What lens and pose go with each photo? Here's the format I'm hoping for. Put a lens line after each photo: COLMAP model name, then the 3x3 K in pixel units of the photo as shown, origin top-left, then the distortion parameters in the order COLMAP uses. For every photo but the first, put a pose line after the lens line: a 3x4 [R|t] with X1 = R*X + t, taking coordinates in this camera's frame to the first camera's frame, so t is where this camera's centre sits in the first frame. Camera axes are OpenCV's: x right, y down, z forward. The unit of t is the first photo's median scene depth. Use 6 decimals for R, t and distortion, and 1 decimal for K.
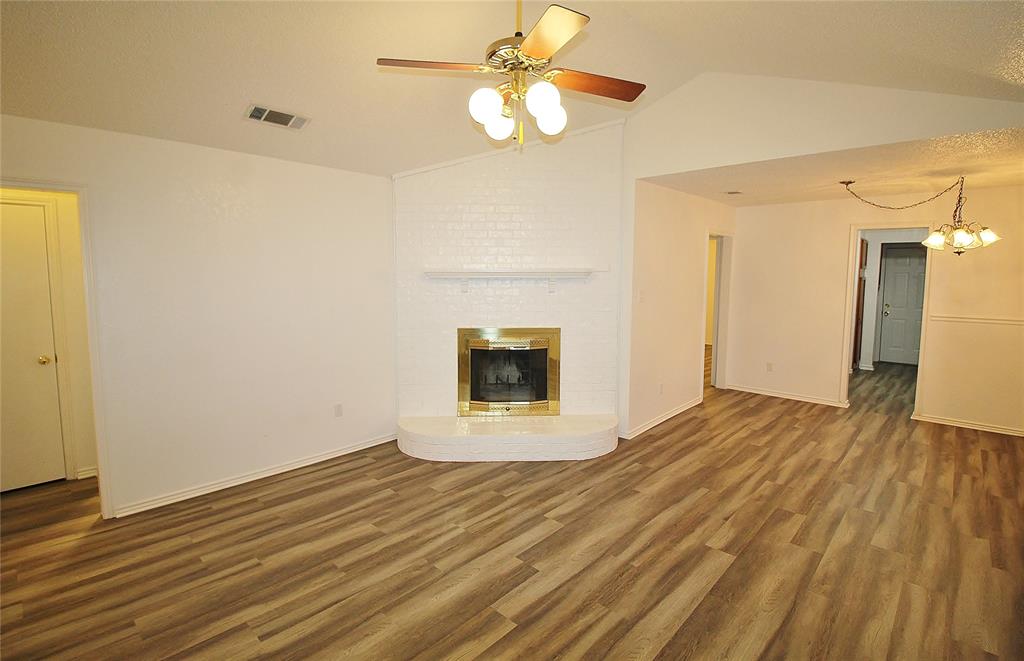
lens RADIAL K [[484.5, 0, 512.5], [0, 484.5, 318.6], [0, 0, 1]] dist [-0.000363, -0.013386]
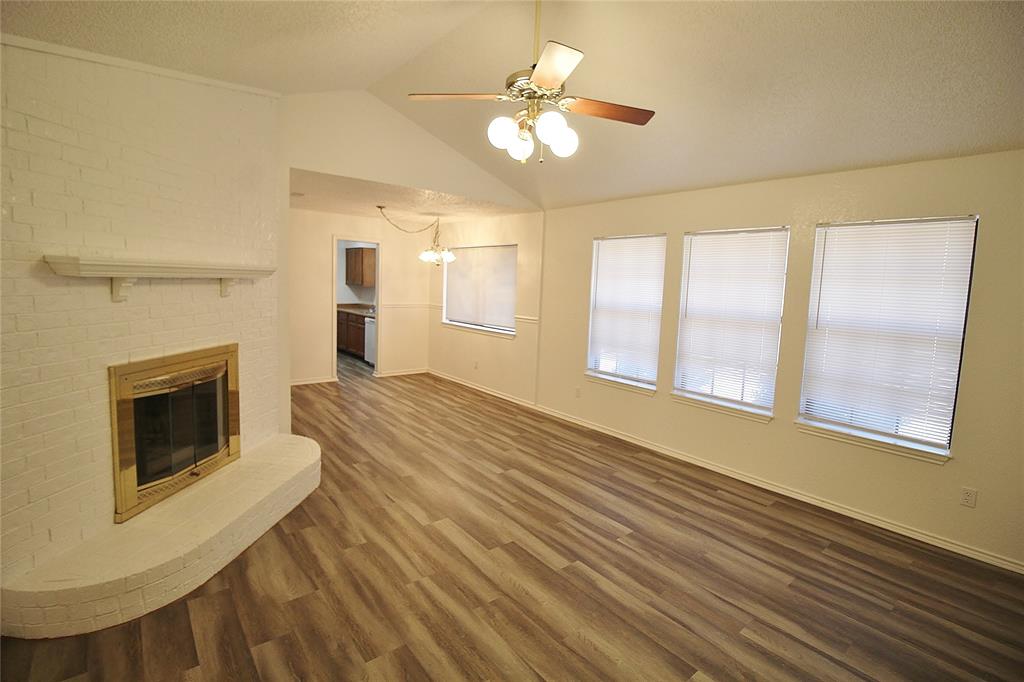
lens RADIAL K [[468.5, 0, 512.0], [0, 468.5, 341.0], [0, 0, 1]] dist [-0.001616, -0.000292]
pose [[0.136355, -0.123466, 0.982936, -0.658676], [0.056873, 0.991542, 0.116657, -0.053583], [-0.989026, 0.039996, 0.142224, 0.554513]]
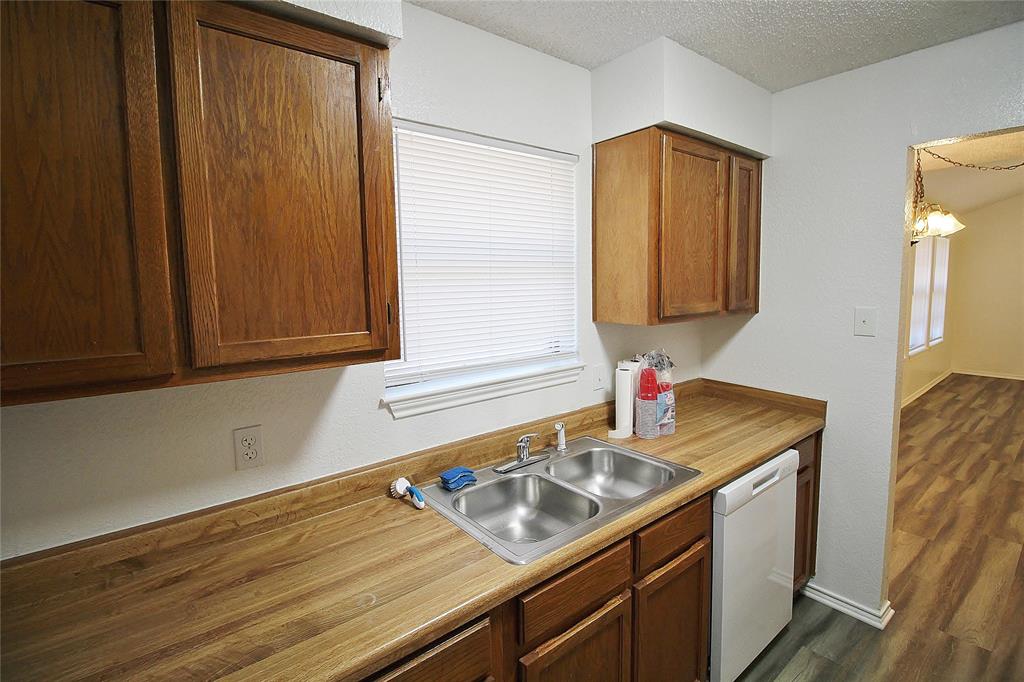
lens RADIAL K [[478.7, 0, 514.5], [0, 478.7, 325.8], [0, 0, 1]] dist [-0.000604, -0.010451]
pose [[-0.990059, 0.000218, 0.140651, 1.525783], [0.026686, 0.982125, 0.186327, -0.174478], [-0.138096, 0.188228, -0.972368, 1.946648]]
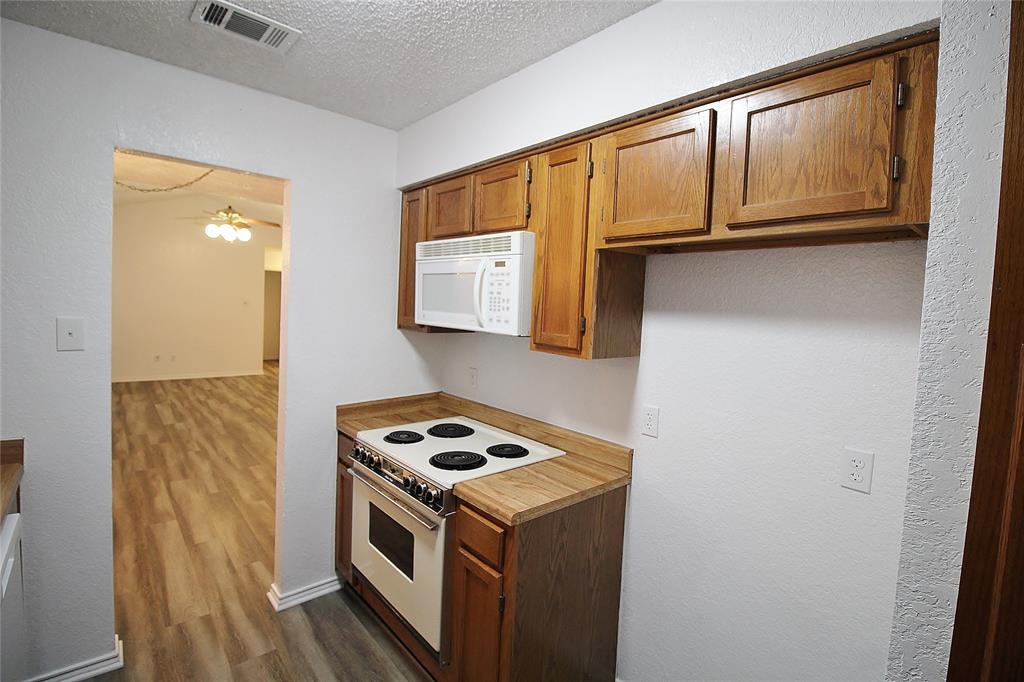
lens RADIAL K [[478.7, 0, 514.5], [0, 478.7, 325.8], [0, 0, 1]] dist [-0.000604, -0.010451]
pose [[-0.100572, 0.034365, -0.994336, 1.628185], [-0.142687, 0.988574, 0.048598, -0.160016], [0.984645, 0.146767, -0.094519, 1.828908]]
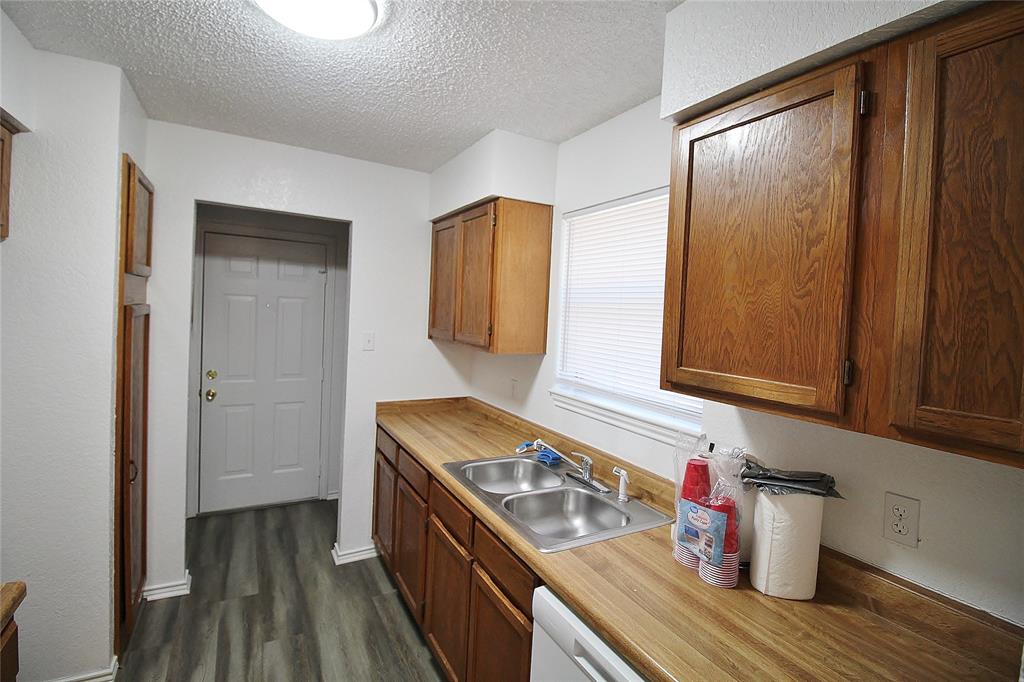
lens RADIAL K [[478.7, 0, 514.5], [0, 478.7, 325.8], [0, 0, 1]] dist [-0.000604, -0.010451]
pose [[0.302218, -0.019673, 0.953036, 1.067028], [0.044255, 0.998999, 0.006588, -0.133802], [-0.952211, 0.040185, 0.302786, 1.431246]]
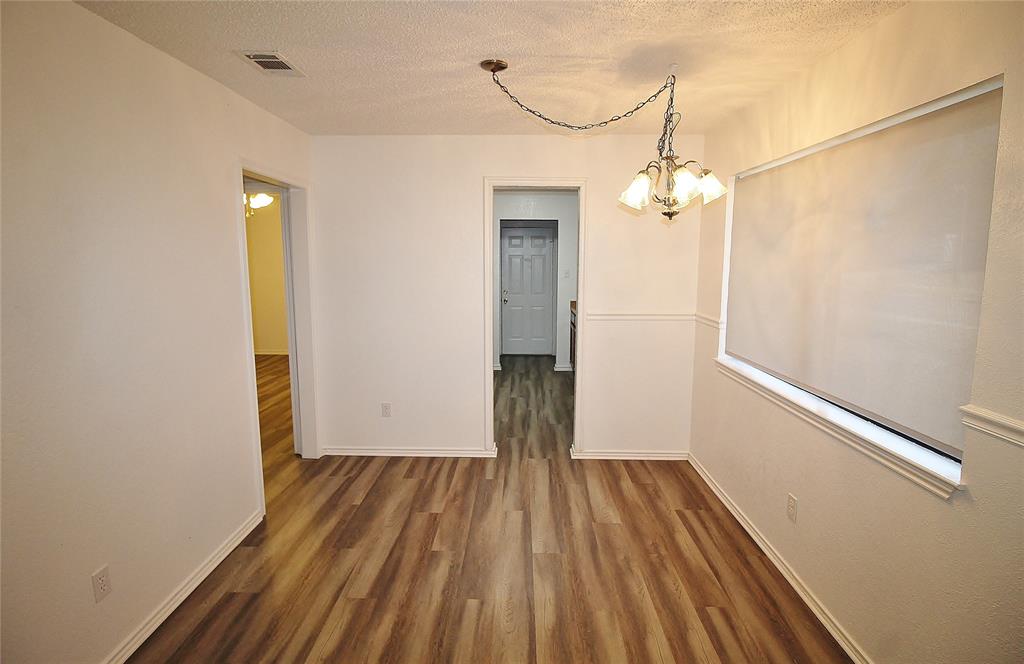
lens RADIAL K [[484.5, 0, 512.5], [0, 484.5, 320.1], [0, 0, 1]] dist [-0.000363, -0.013386]
pose [[0.742979, -0.086804, 0.663662, 0.420485], [0.064132, 0.996225, 0.058505, -0.061490], [-0.666235, -0.000906, 0.745741, 0.725042]]
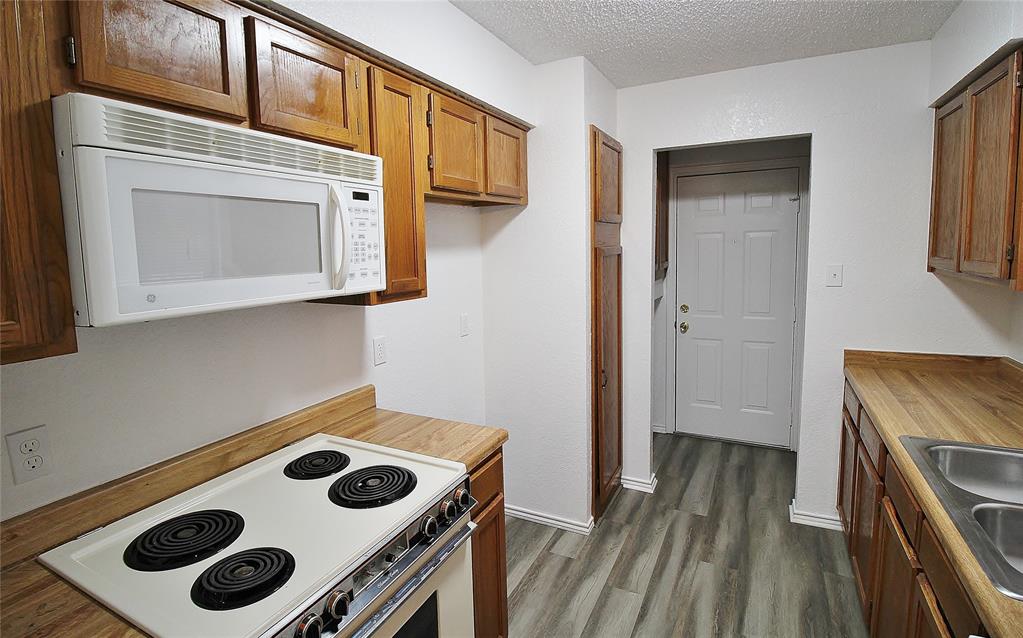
lens RADIAL K [[502.1, 0, 509.7], [0, 502.1, 302.5], [0, 0, 1]] dist [-0.004305, -0.001137]
pose [[0.961175, -0.061831, 0.268924, 1.130027], [0.057421, 0.998056, 0.024240, -0.119695], [-0.269900, -0.007857, 0.962856, 1.360054]]
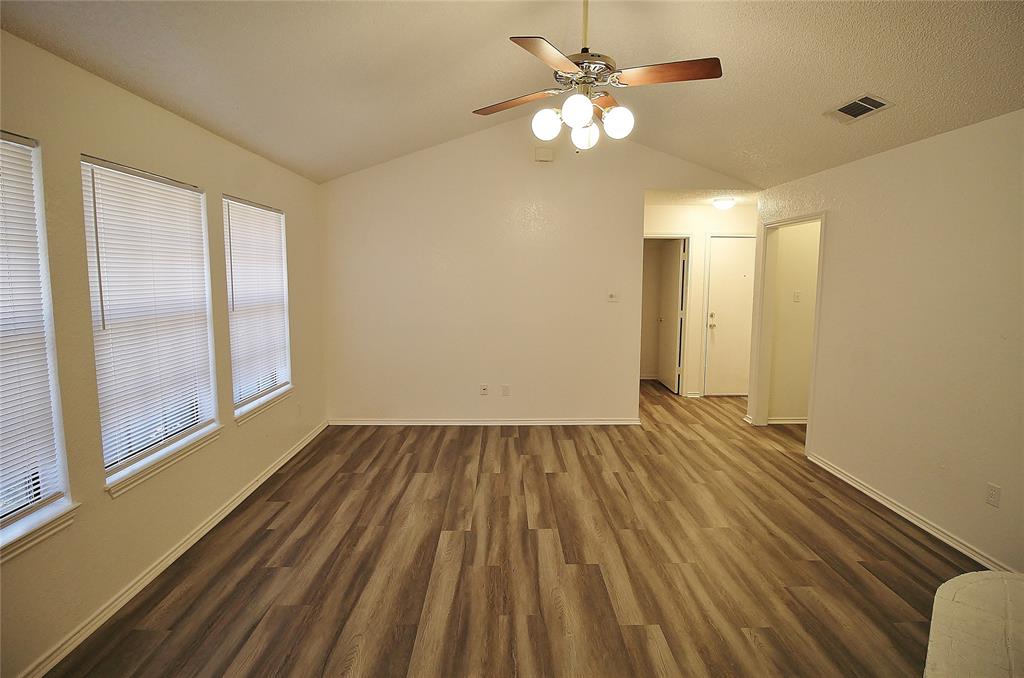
lens RADIAL K [[478.7, 0, 514.5], [0, 478.7, 323.8], [0, 0, 1]] dist [-0.000604, -0.010451]
pose [[-0.713136, 0.062004, -0.698278, 0.543692], [-0.075850, 0.983409, 0.164786, -0.092651], [0.696910, 0.170479, -0.696601, 1.037395]]
